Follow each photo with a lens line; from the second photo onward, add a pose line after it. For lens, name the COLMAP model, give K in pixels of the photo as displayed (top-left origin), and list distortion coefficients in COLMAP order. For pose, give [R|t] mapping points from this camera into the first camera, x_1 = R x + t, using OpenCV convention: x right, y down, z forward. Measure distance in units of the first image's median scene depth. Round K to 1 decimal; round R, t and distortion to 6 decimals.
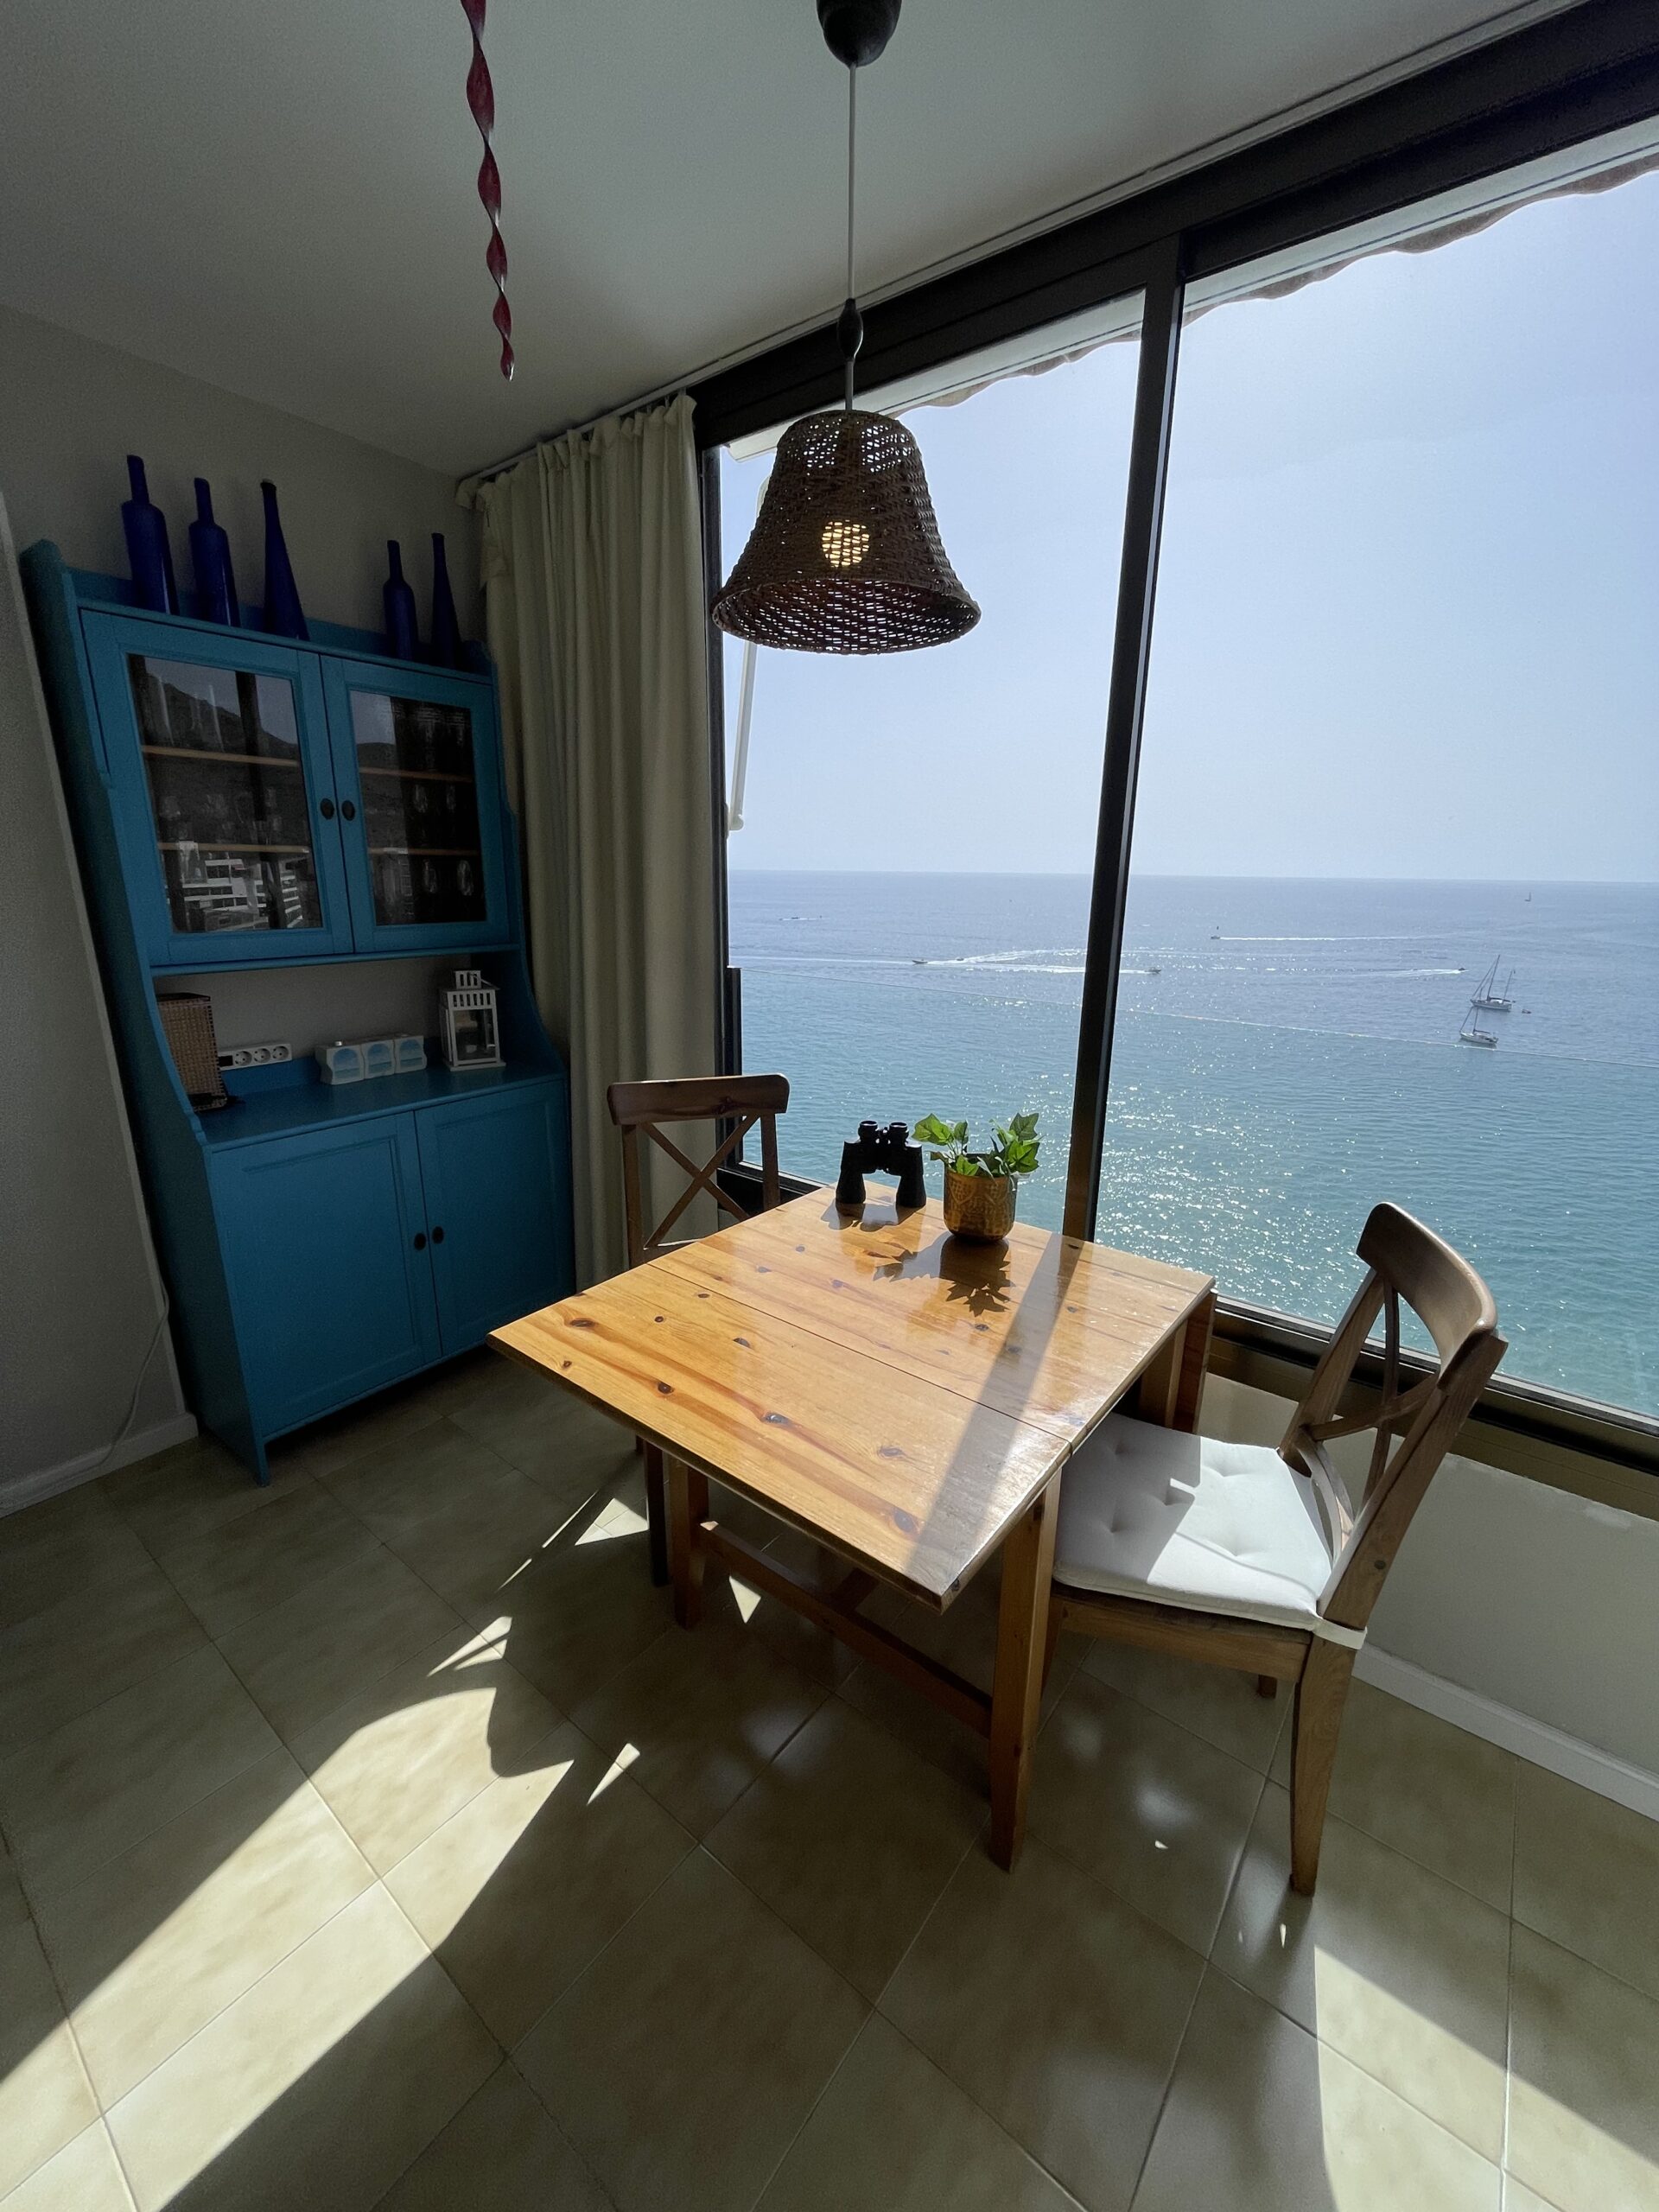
lens RADIAL K [[891.8, 0, 829.5], [0, 891.8, 1103.0], [0, 0, 1]] dist [-0.003762, 0.000772]
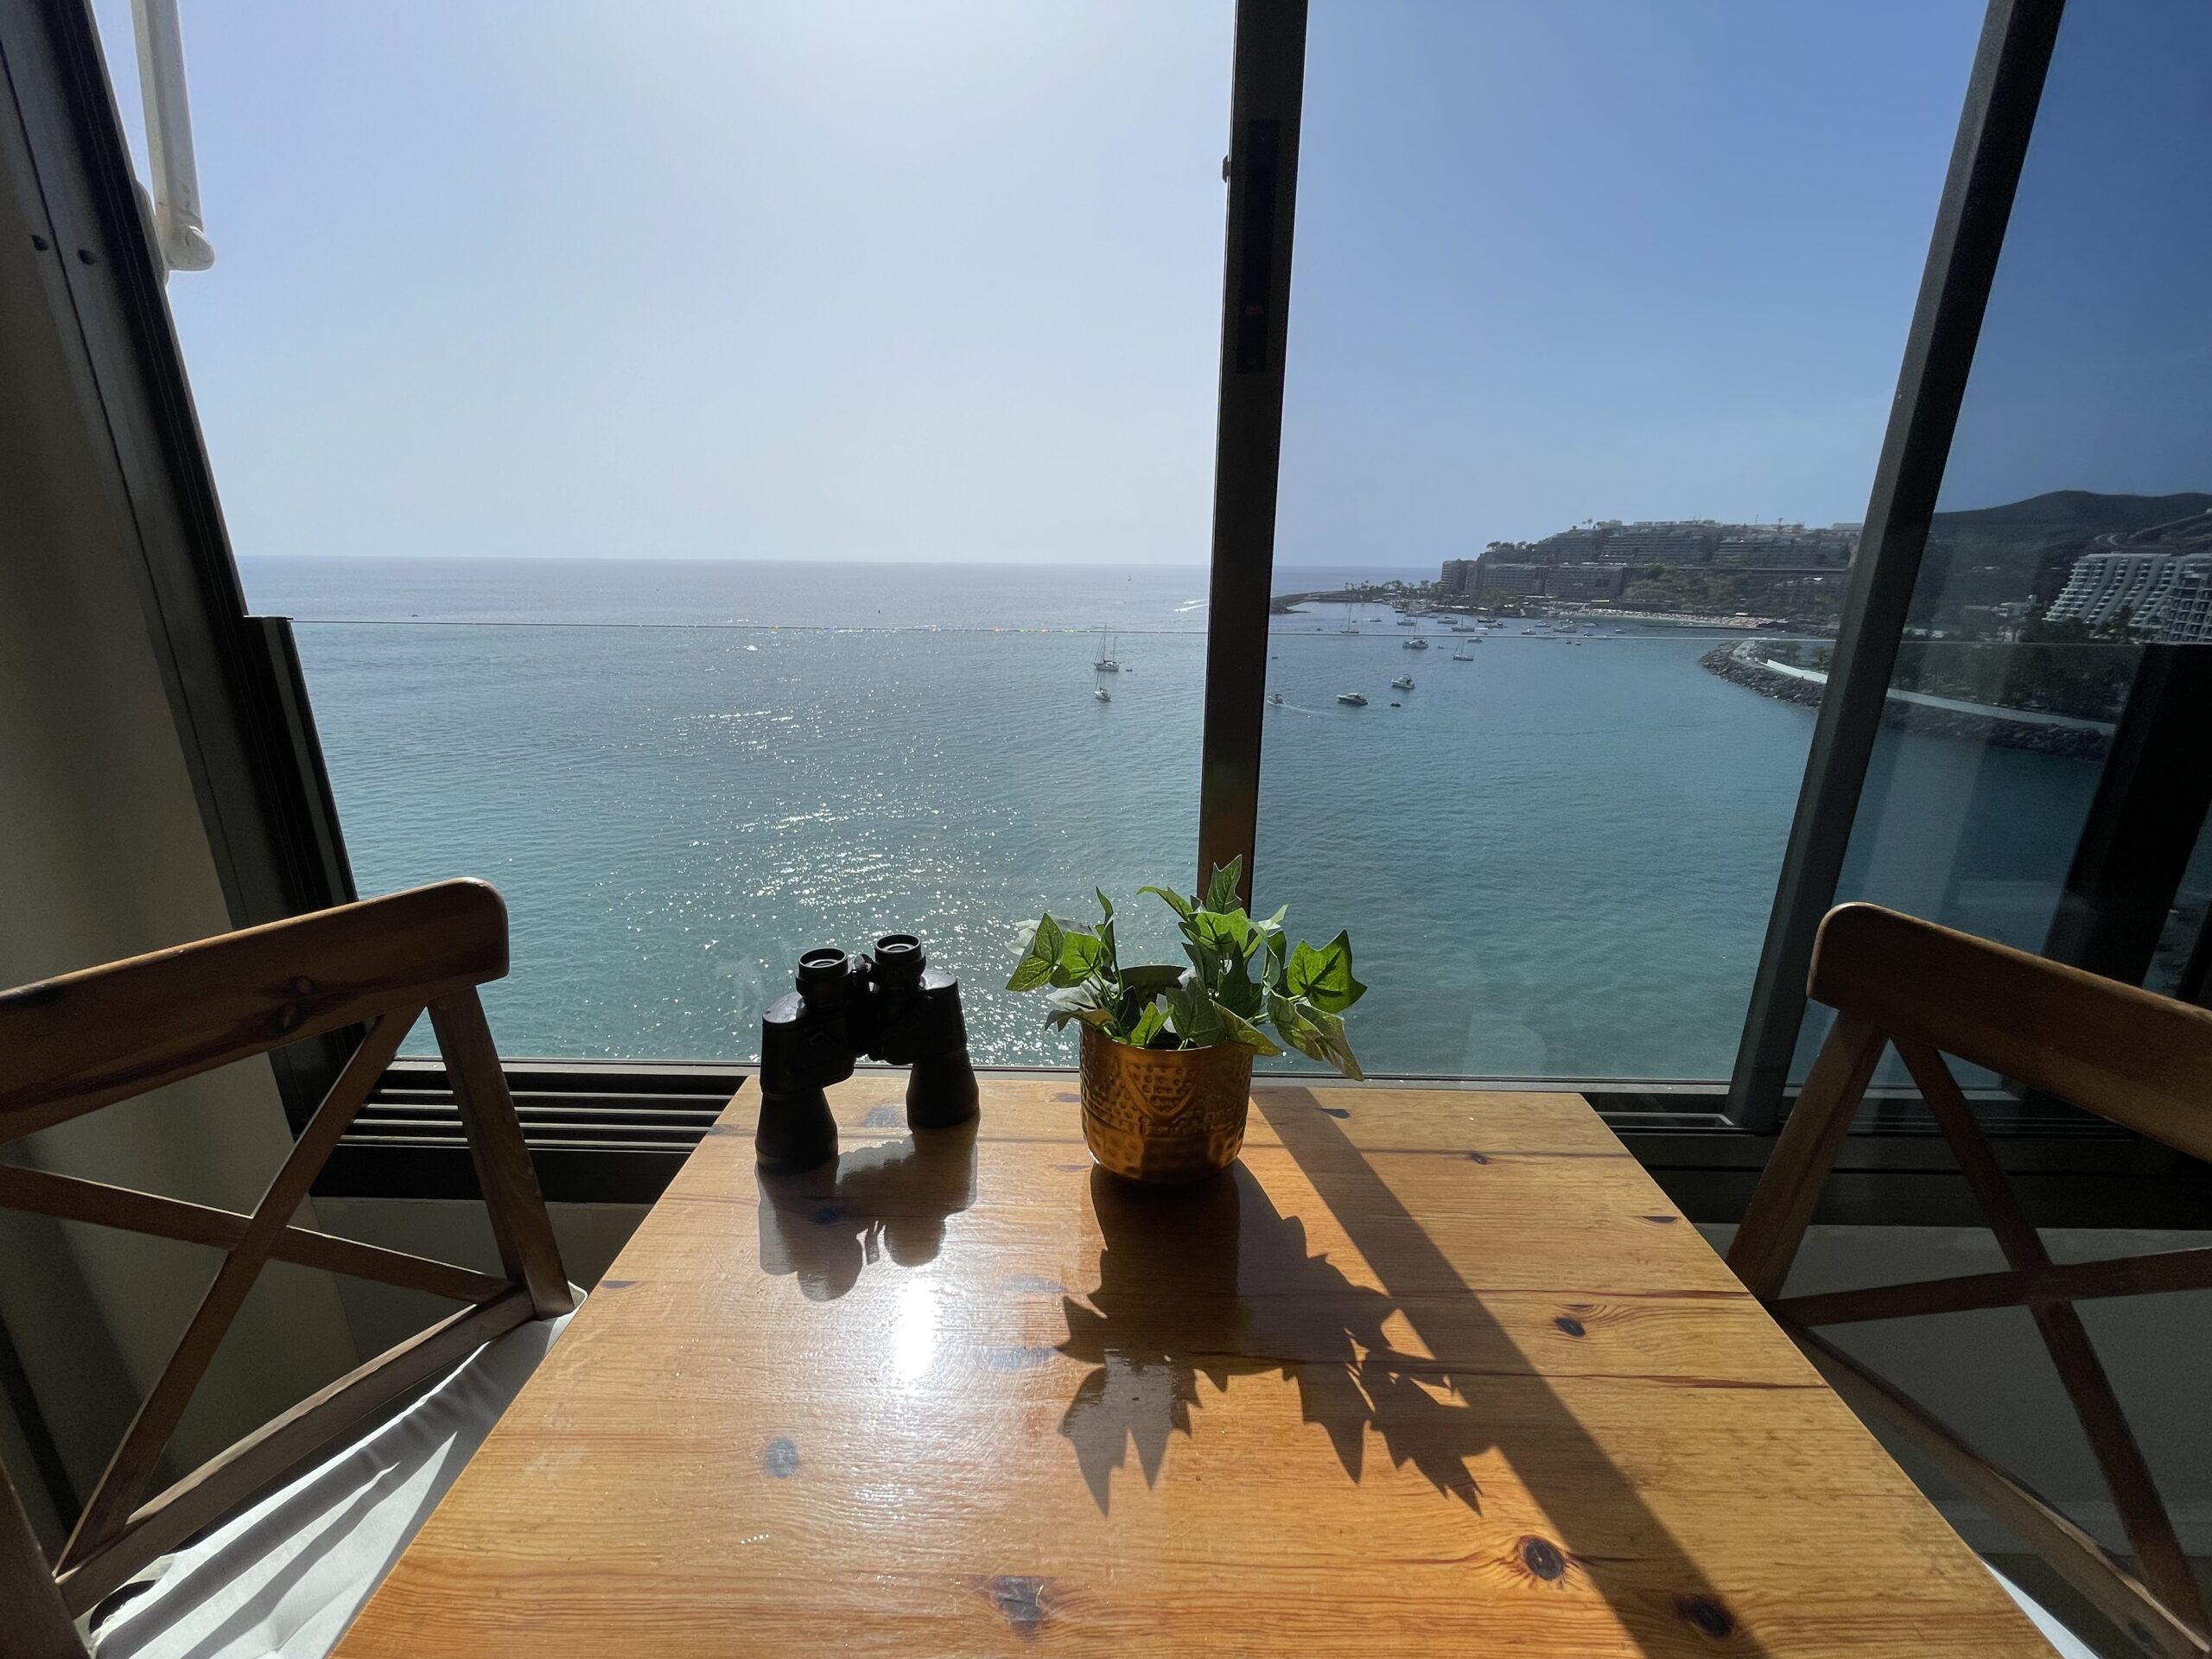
lens RADIAL K [[891.8, 0, 1106.5], [0, 891.8, 828.2], [0, 0, 1]] dist [-0.003762, 0.000772]
pose [[0.796552, -0.177044, 0.578066, -0.070456], [0.153315, 0.984059, 0.090125, -0.047887], [-0.584807, 0.016837, 0.810998, 0.600313]]
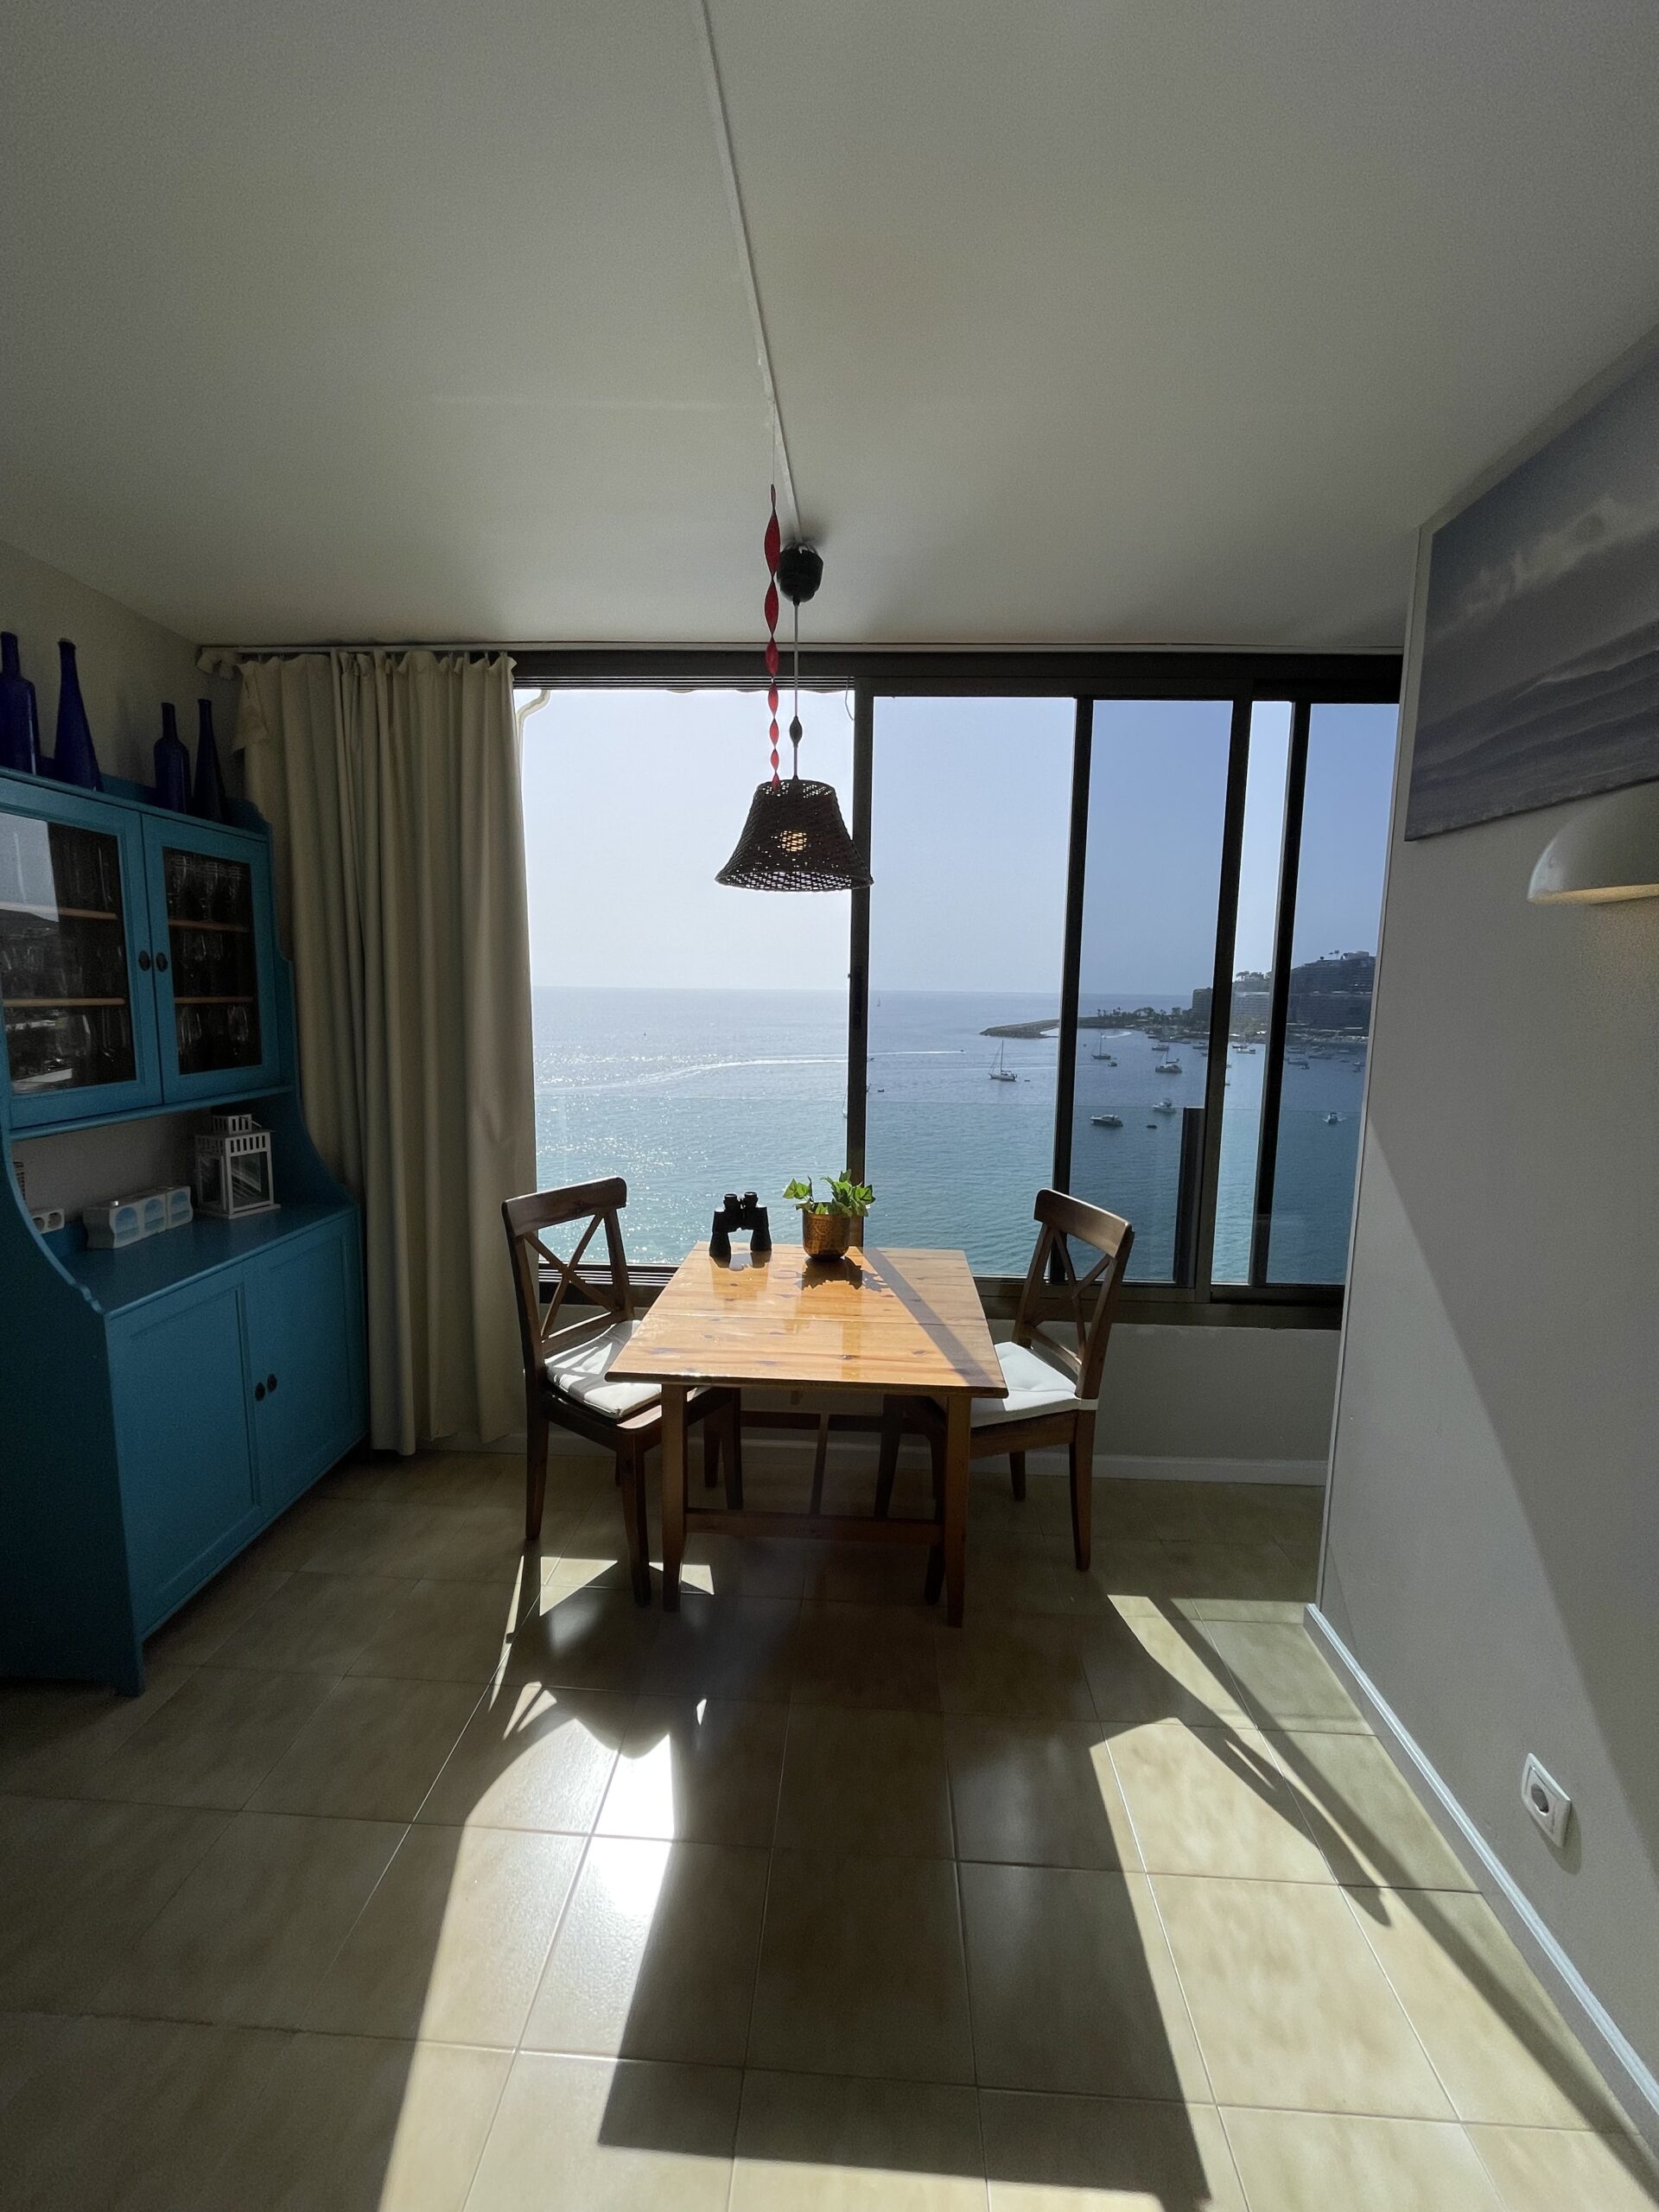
lens RADIAL K [[891.8, 0, 831.0], [0, 891.8, 1100.4], [0, 0, 1]] dist [-0.003762, 0.000772]
pose [[0.818093, -0.072986, 0.570436, -0.596557], [0.142938, 0.986593, -0.078764, 0.008666], [-0.557039, 0.145973, 0.817557, -0.235931]]
